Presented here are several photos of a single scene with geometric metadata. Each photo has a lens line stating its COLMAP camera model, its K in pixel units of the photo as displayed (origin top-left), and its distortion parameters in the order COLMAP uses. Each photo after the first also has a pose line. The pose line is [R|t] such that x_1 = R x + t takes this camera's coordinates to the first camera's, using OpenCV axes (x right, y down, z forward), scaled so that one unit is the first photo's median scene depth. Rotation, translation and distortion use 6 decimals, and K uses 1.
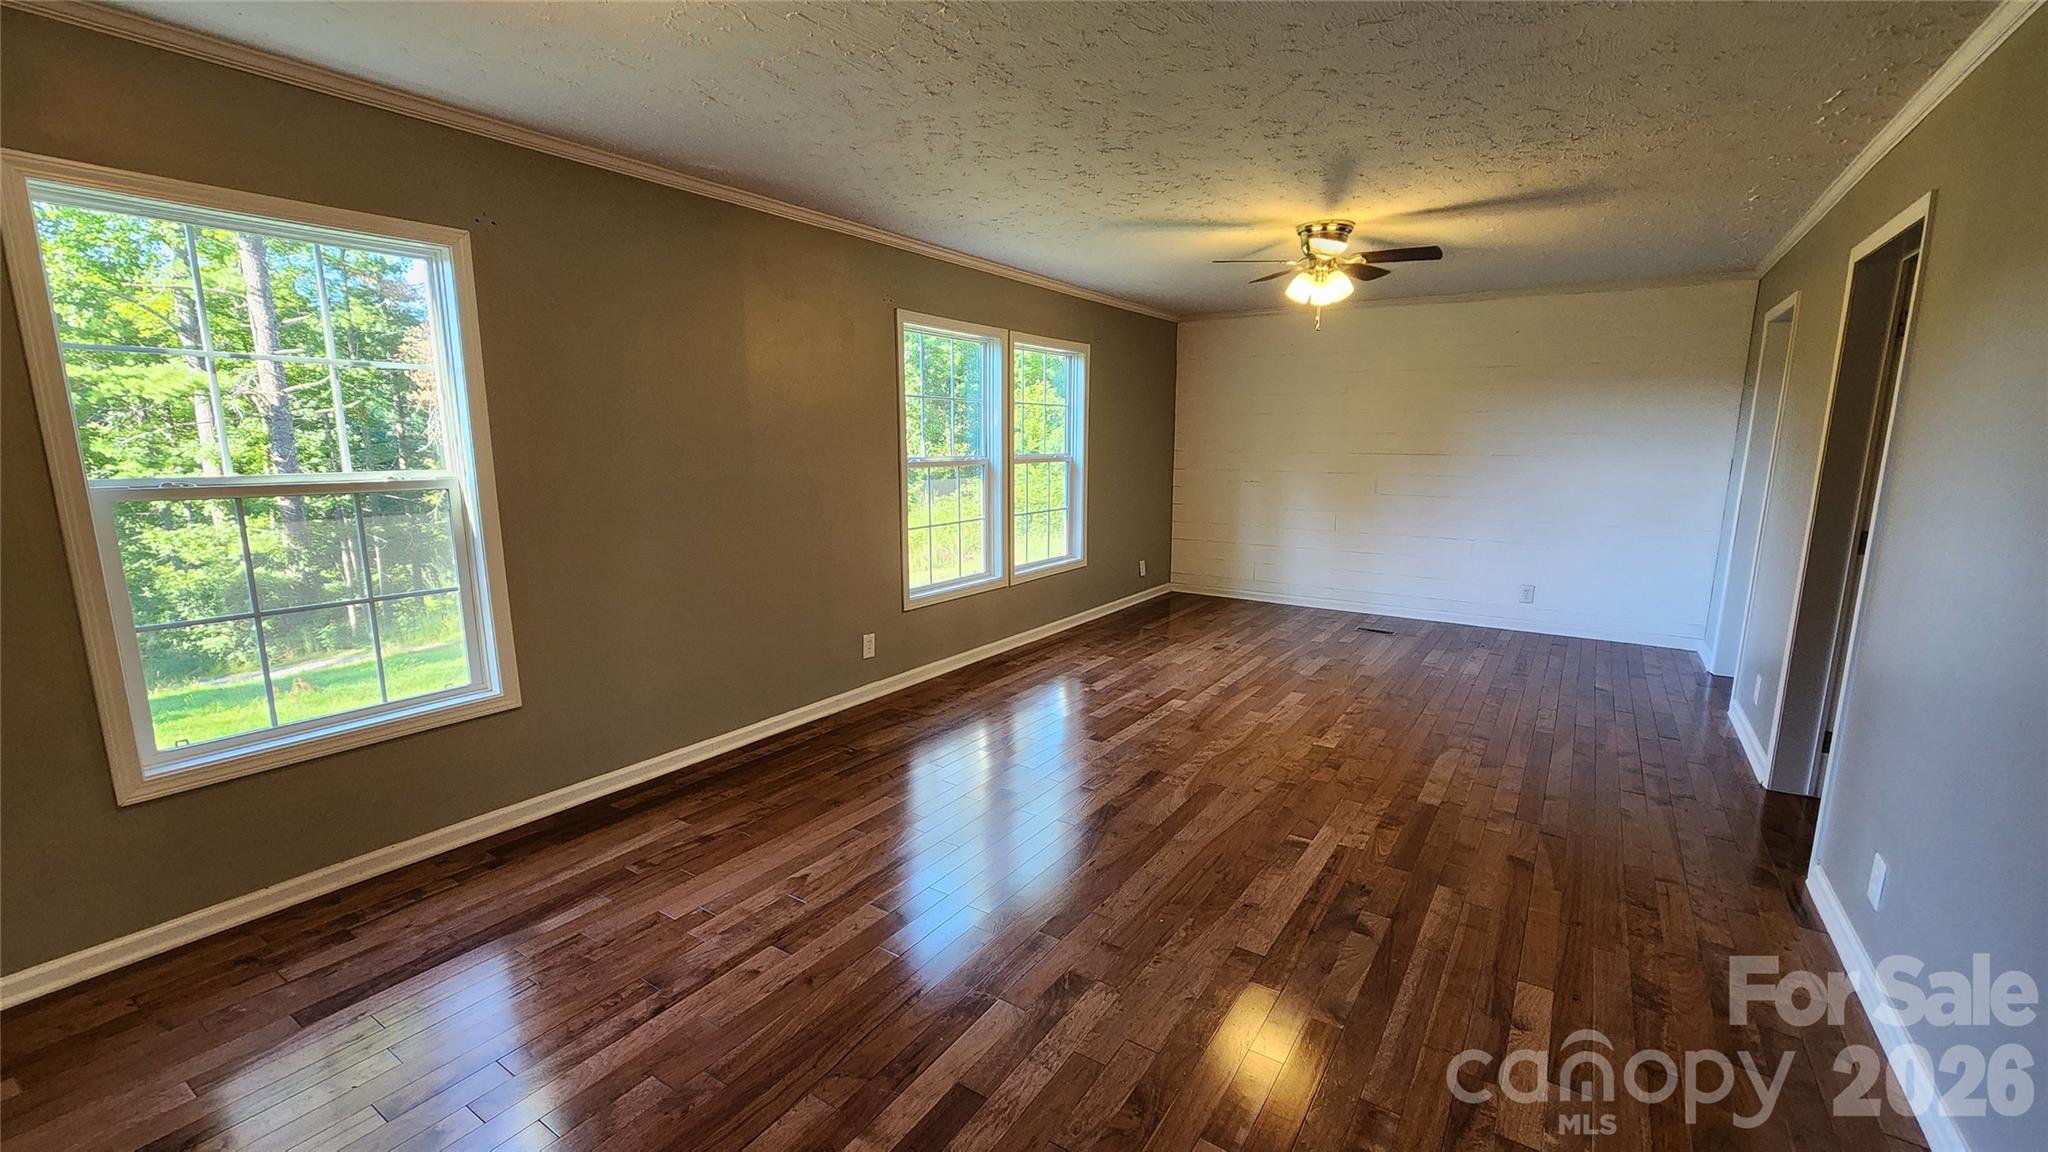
lens RADIAL K [[834.8, 0, 1027.0], [0, 834.8, 584.7], [0, 0, 1]] dist [0.000460, -0.000117]
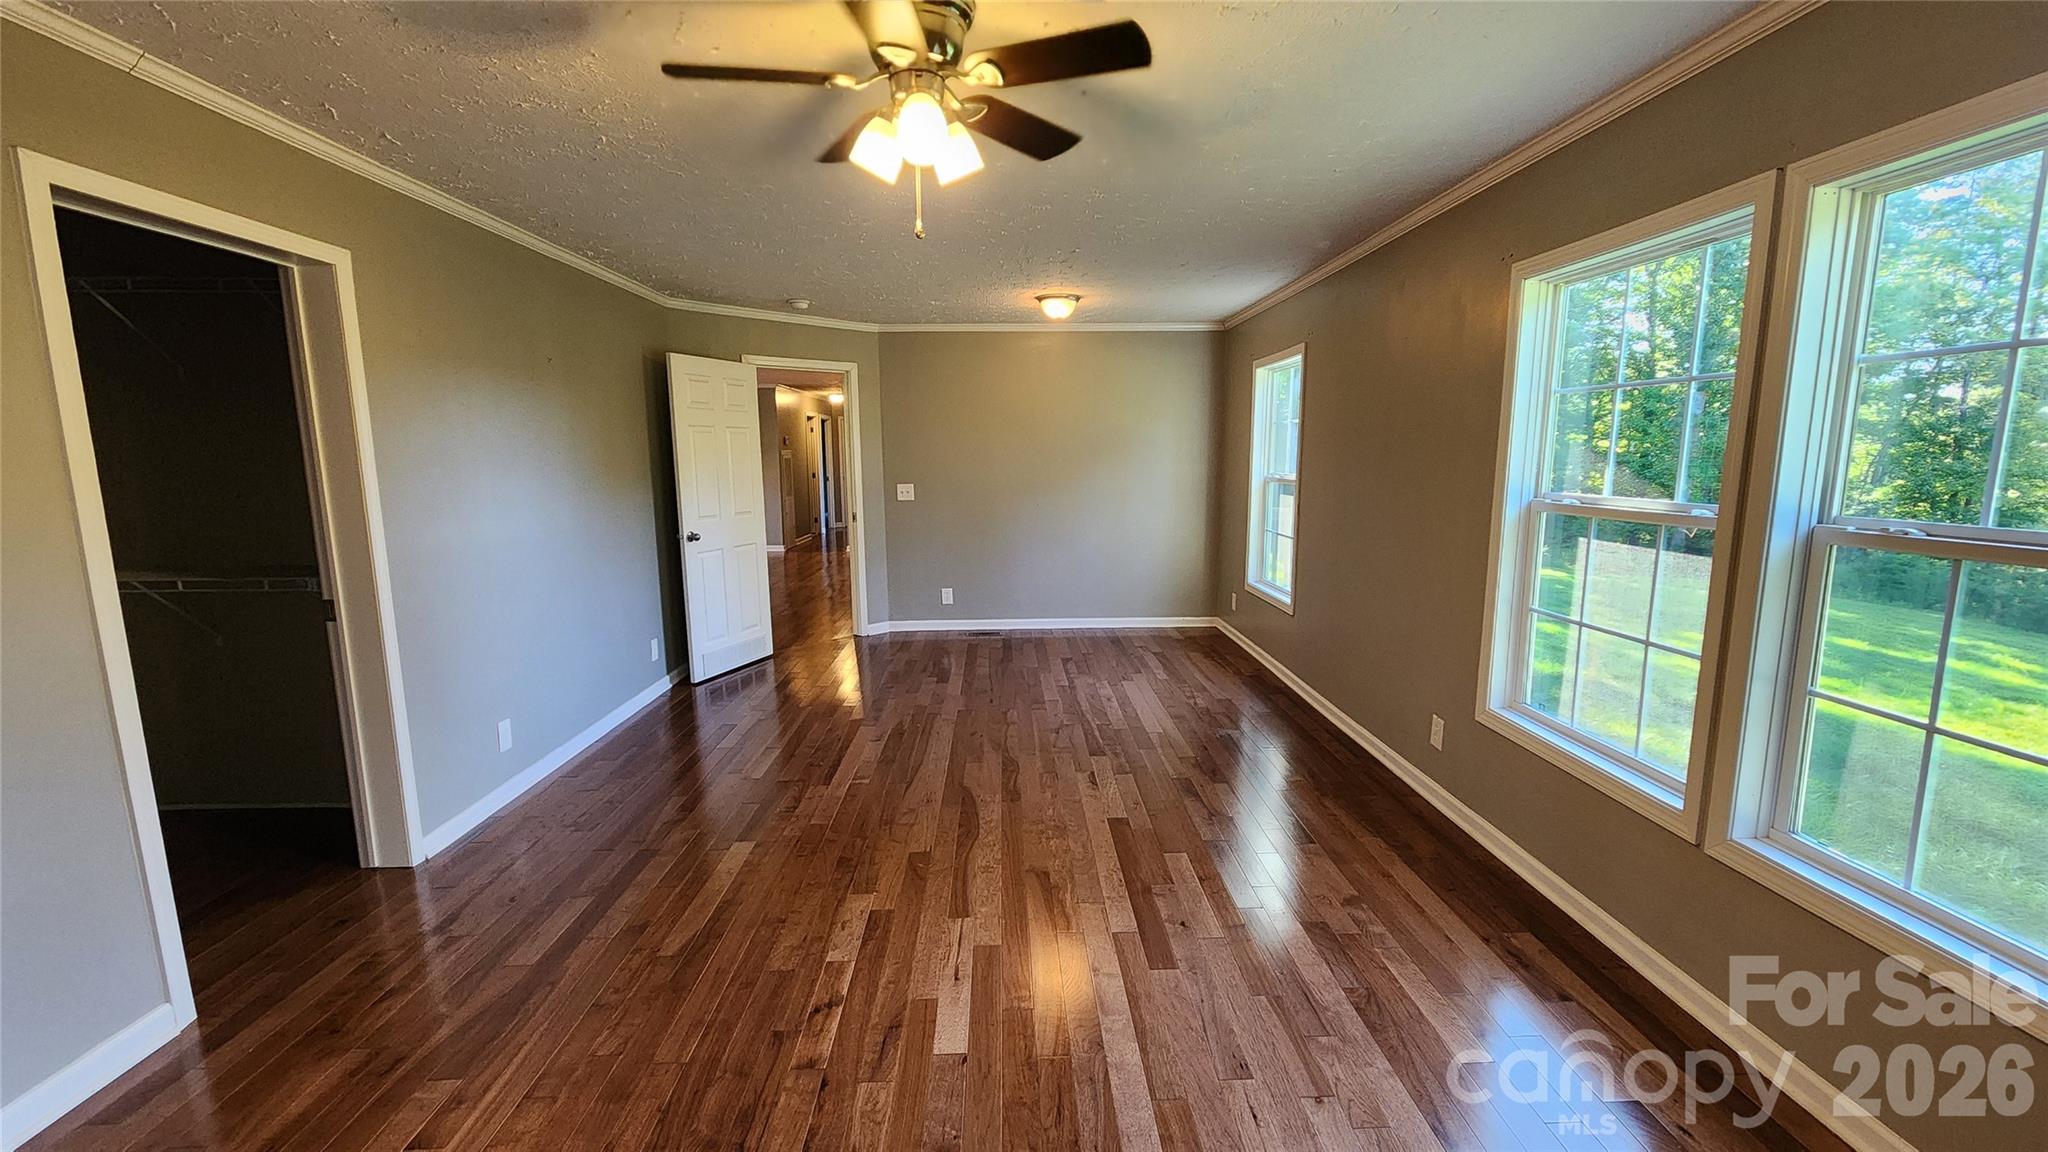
lens RADIAL K [[834.8, 0, 1025.9], [0, 834.8, 580.2], [0, 0, 1]] dist [0.000460, -0.000117]
pose [[-0.812352, 0.086074, -0.576781, 0.506625], [-0.102237, 0.952710, 0.286167, -0.222463], [0.574136, 0.291437, -0.765136, 1.244409]]
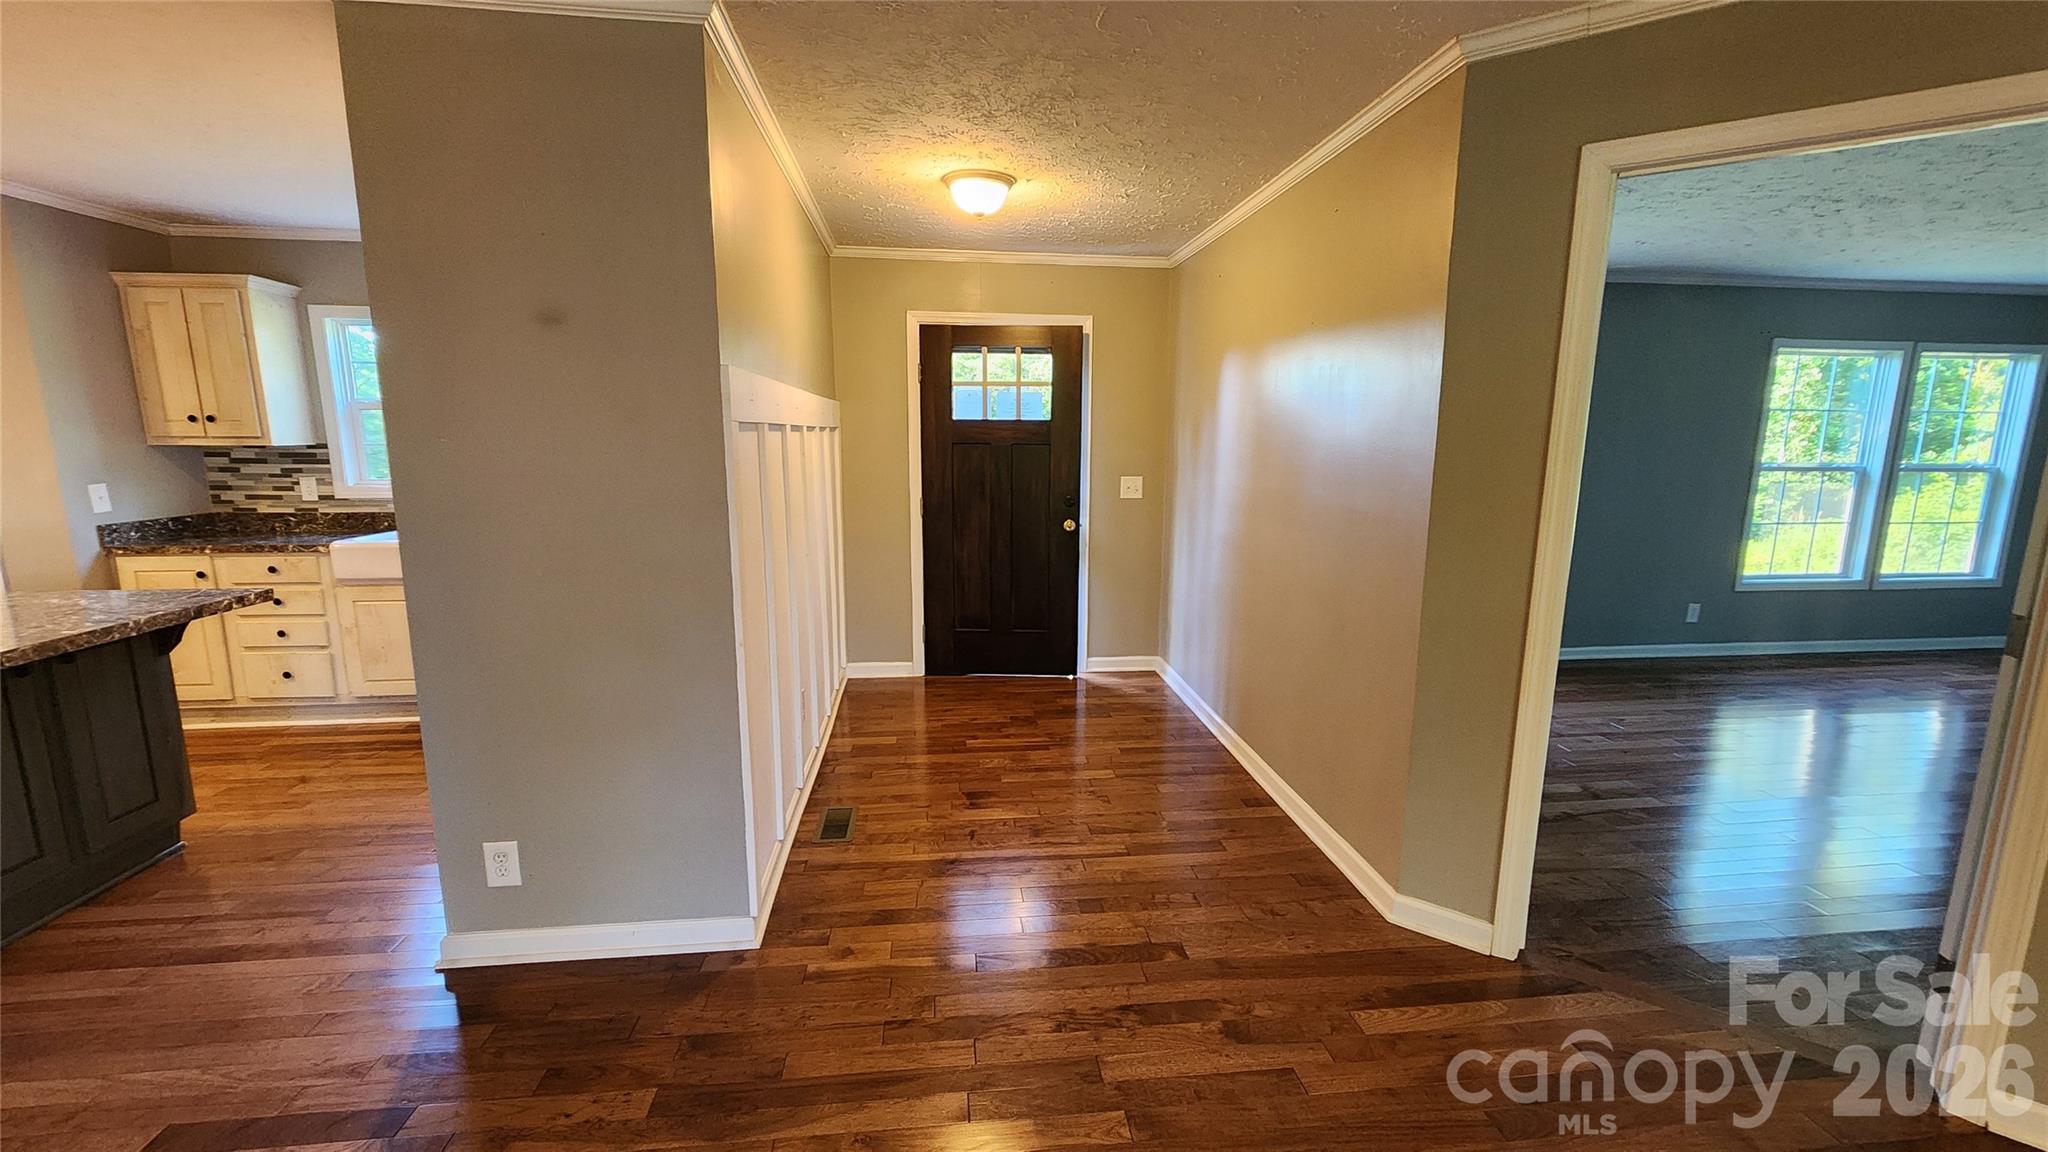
lens RADIAL K [[834.8, 0, 1031.4], [0, 834.8, 587.8], [0, 0, 1]] dist [0.000460, -0.000117]
pose [[0.646068, 0.135910, -0.751082, 0.096302], [-0.136668, 0.988715, 0.061350, 0.088559], [0.750945, 0.063013, 0.657352, -0.519917]]
